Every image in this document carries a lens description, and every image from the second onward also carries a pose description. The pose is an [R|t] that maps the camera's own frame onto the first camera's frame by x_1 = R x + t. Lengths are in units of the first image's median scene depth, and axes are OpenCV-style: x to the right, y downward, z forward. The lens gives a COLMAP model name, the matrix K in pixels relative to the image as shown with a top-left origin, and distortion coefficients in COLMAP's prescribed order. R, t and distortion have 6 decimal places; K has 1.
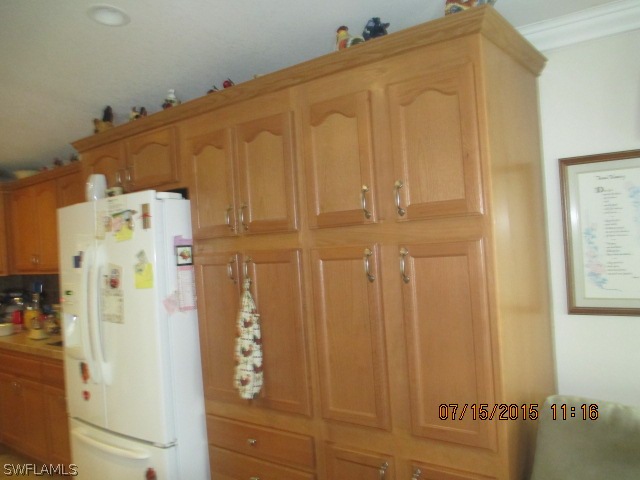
lens RADIAL K [[520.1, 0, 320.0], [0, 520.1, 240.0], [0, 0, 1]] dist [-0.066312, -0.001065]
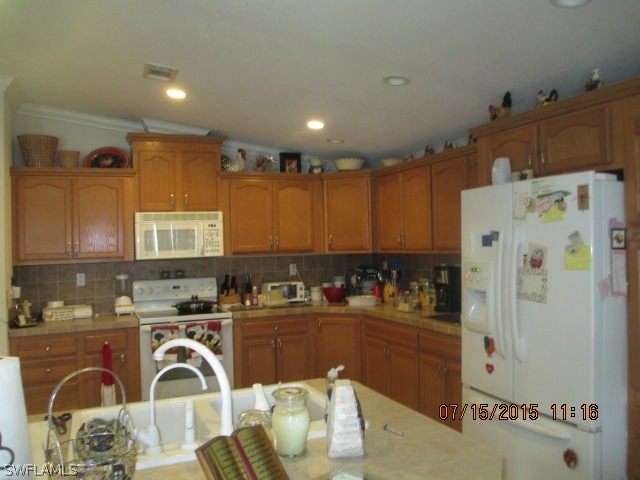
lens RADIAL K [[520.1, 0, 320.0], [0, 520.1, 240.0], [0, 0, 1]] dist [-0.066312, -0.001065]
pose [[0.864077, 0.050670, -0.500804, -0.261524], [-0.043265, 0.998715, 0.026399, 0.029924], [0.501498, -0.001143, 0.865158, -0.098753]]
